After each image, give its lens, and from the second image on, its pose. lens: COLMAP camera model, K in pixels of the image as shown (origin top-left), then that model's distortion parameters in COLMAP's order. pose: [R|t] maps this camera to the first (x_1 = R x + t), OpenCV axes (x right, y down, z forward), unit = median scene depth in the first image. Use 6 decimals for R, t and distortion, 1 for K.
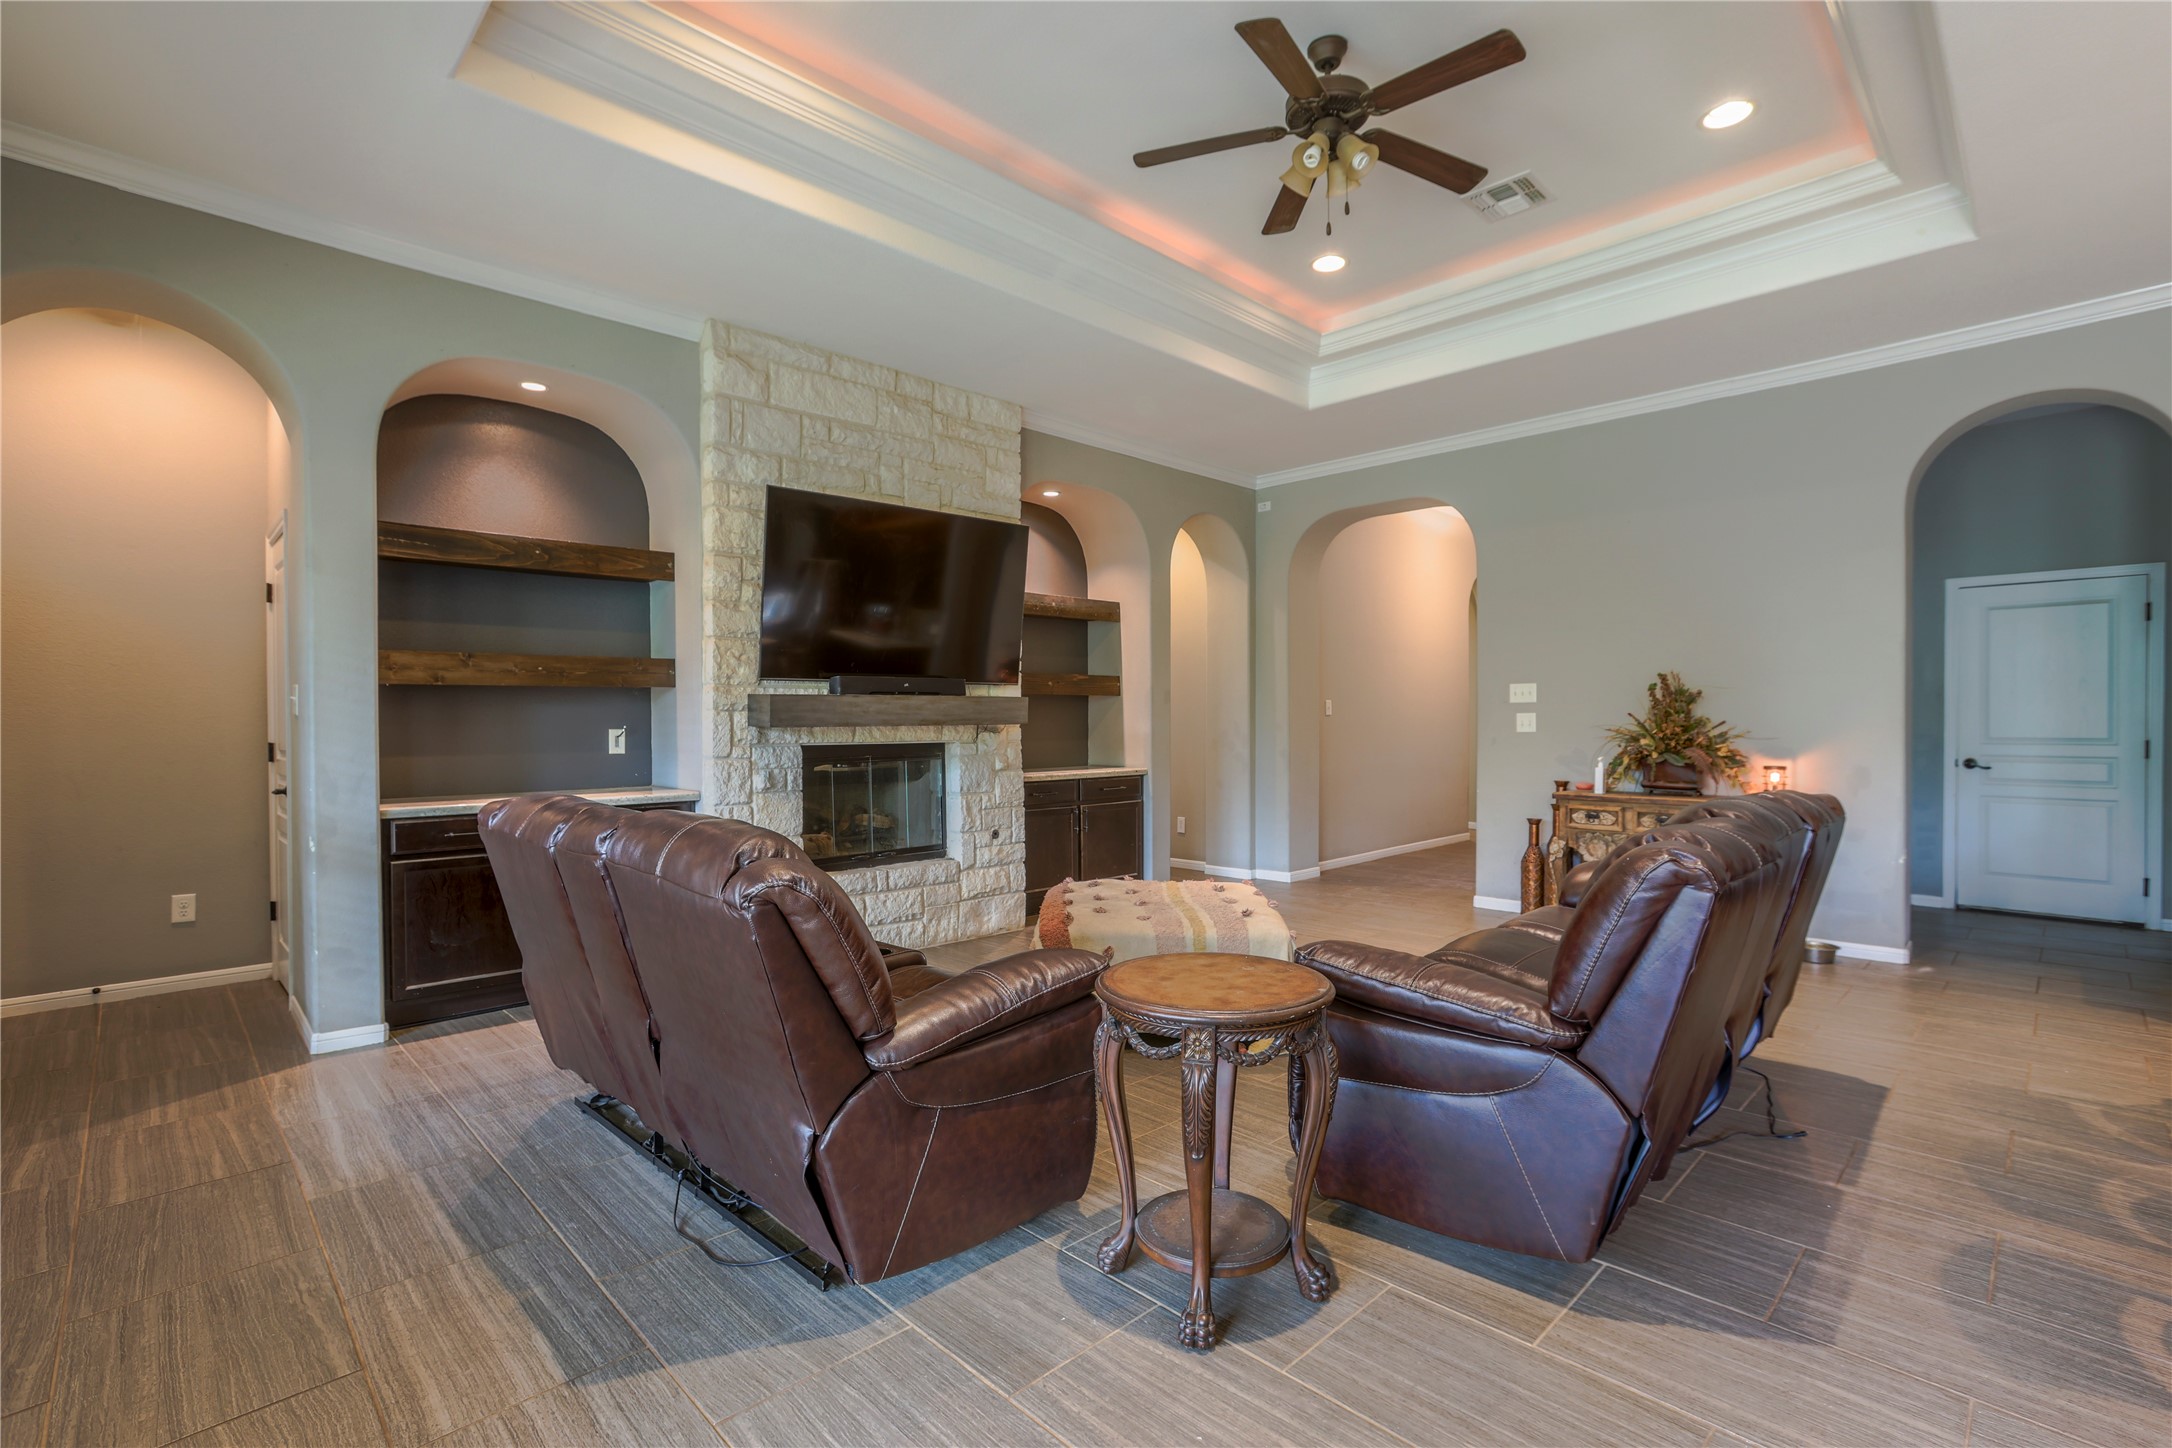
lens RADIAL K [[1006.6, 0, 1088.8], [0, 1006.6, 720.9], [0, 0, 1]] dist [-0.008797, -0.000143]
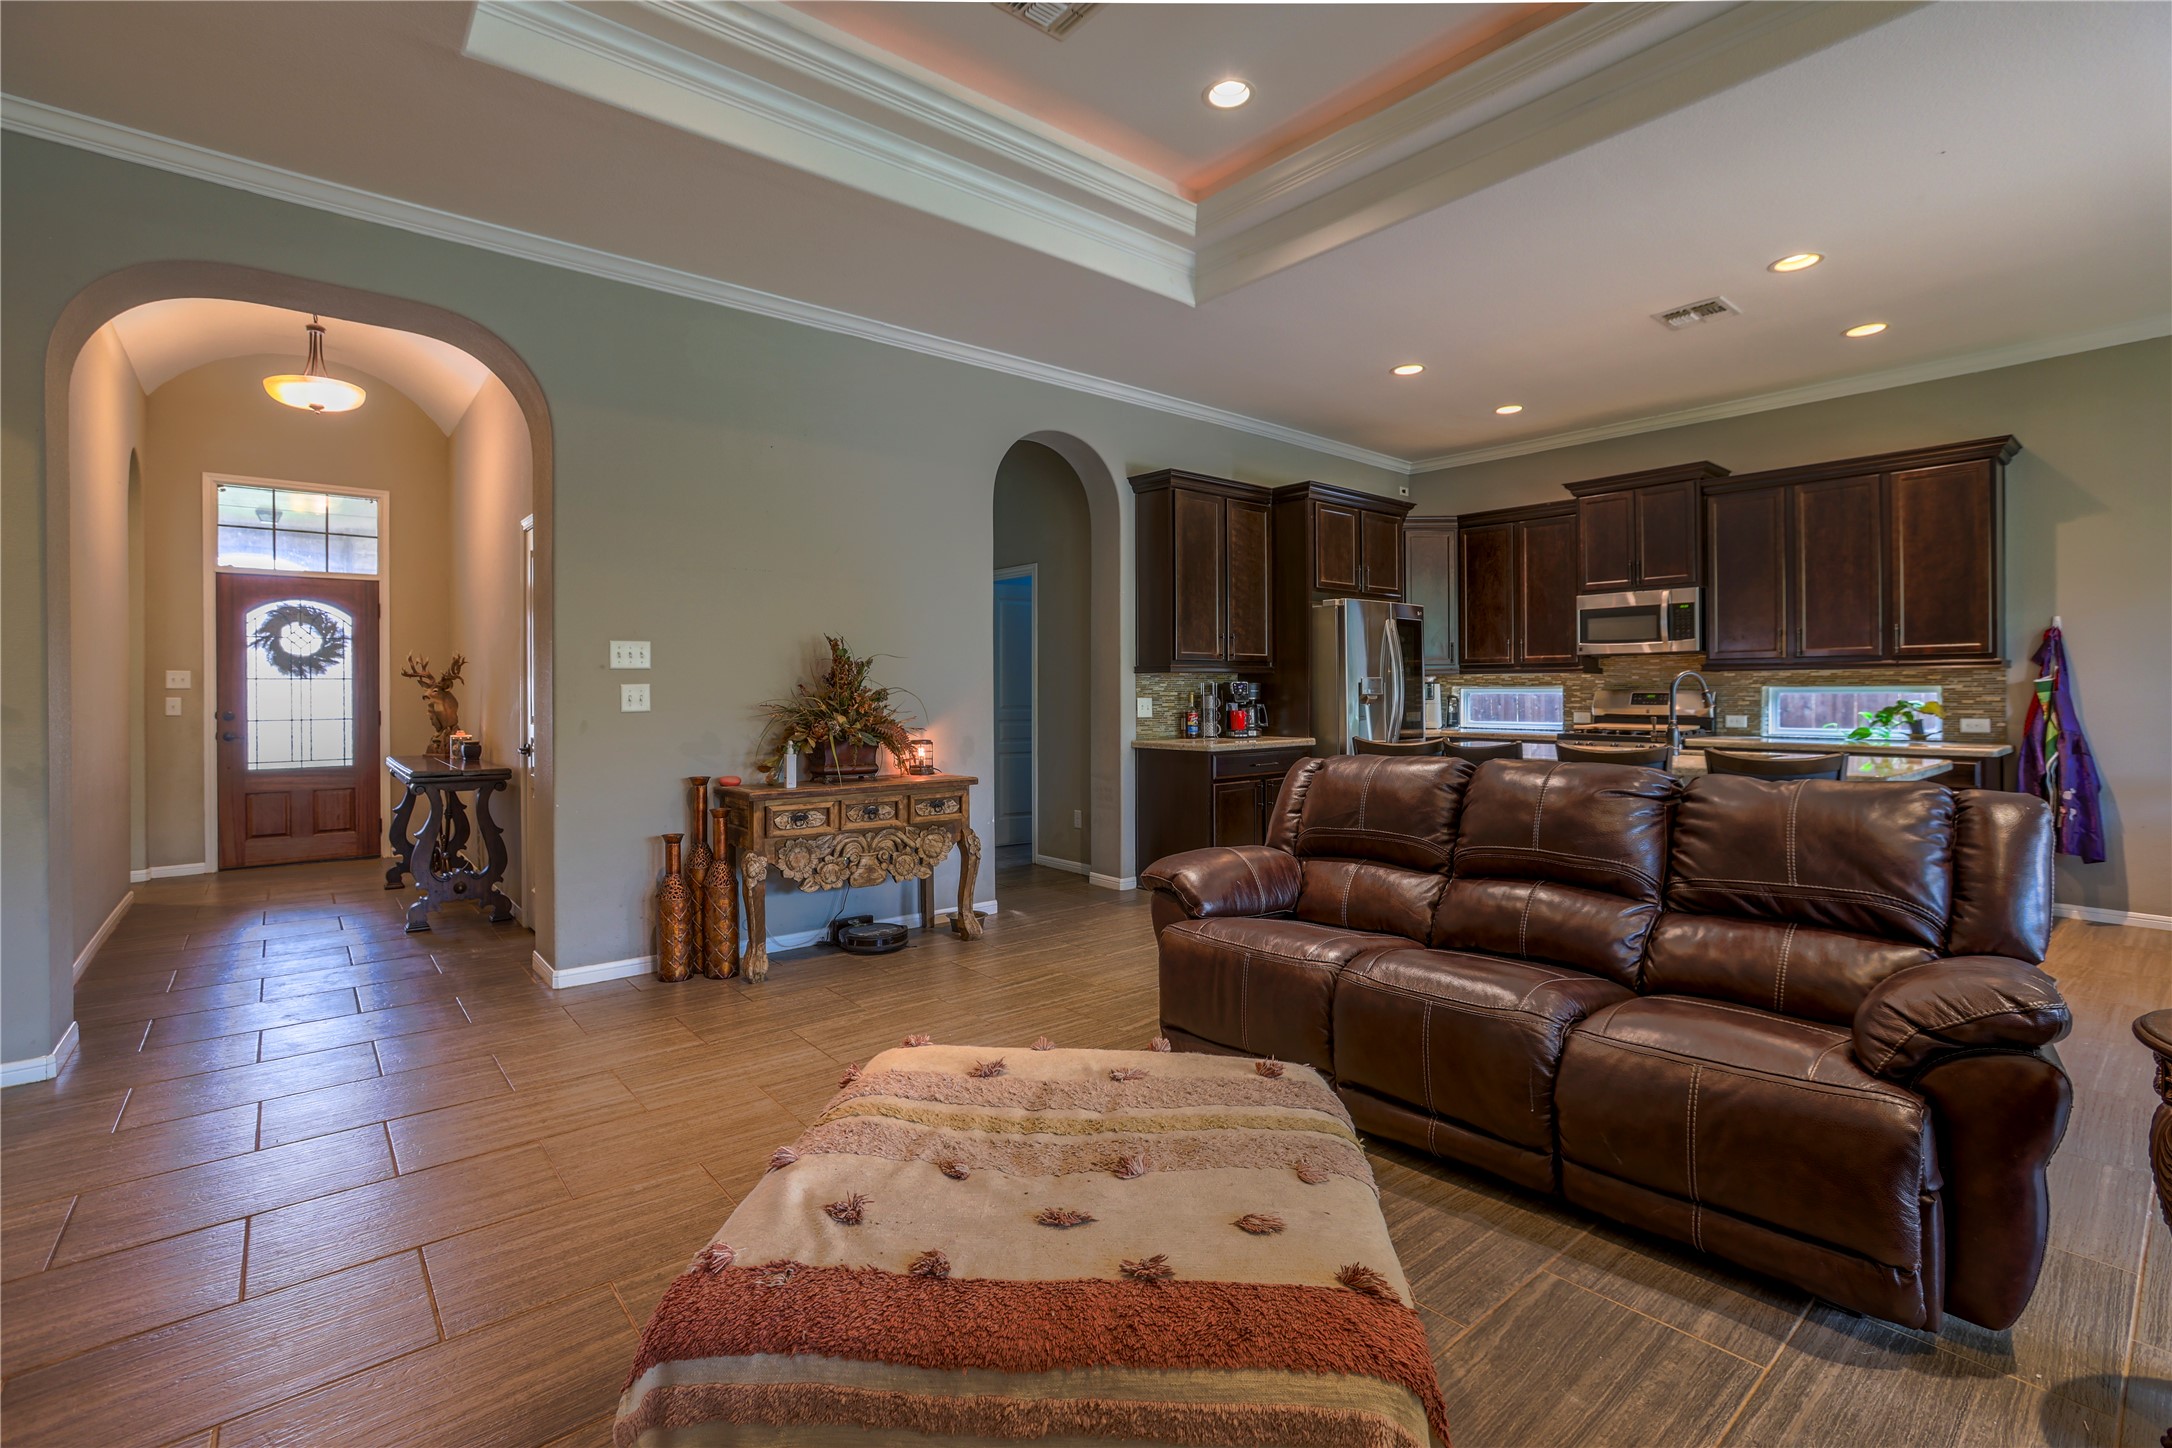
lens RADIAL K [[995.6, 0, 1107.2], [0, 995.6, 677.4], [0, 0, 1]] dist [-0.005863, -0.001591]
pose [[0.081884, 0.008964, 0.996602, -0.236255], [0.001341, 0.999958, -0.009104, -0.006137], [-0.996641, 0.002082, 0.081868, 0.670812]]
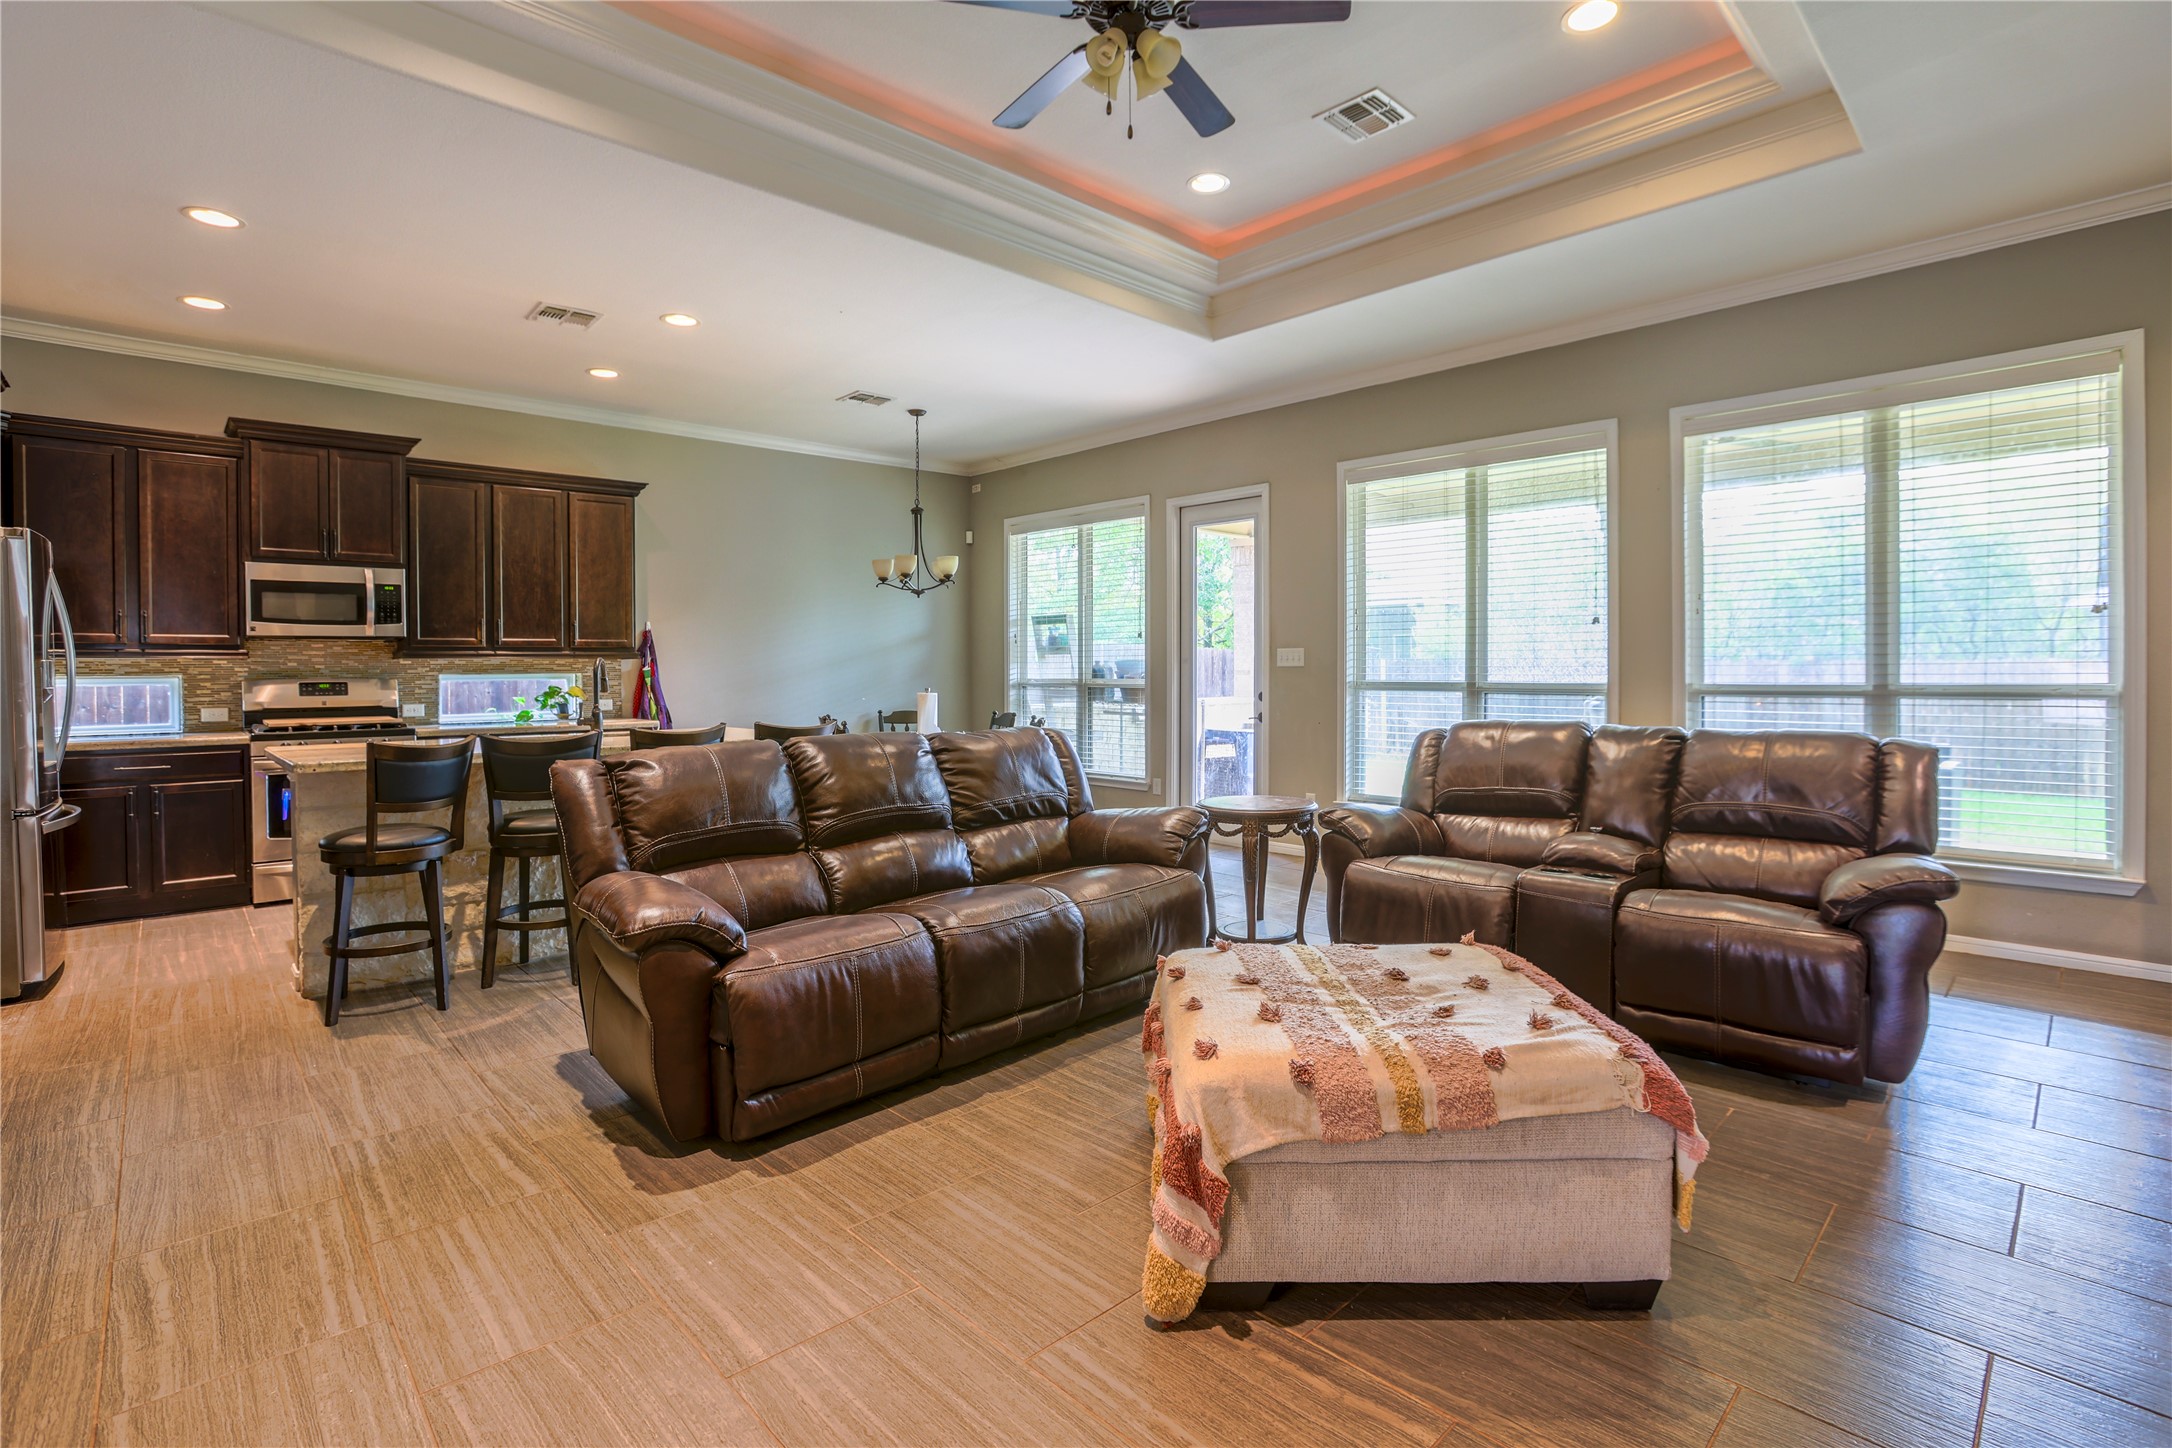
lens RADIAL K [[1010.8, 0, 1085.0], [0, 1010.8, 686.0], [0, 0, 1]] dist [-0.054761, 0.020102]
pose [[-0.998888, 0.003542, 0.047008, 0.144564], [0.004164, 0.999905, 0.013133, -0.003764], [-0.046957, 0.013314, -0.998808, 1.105926]]
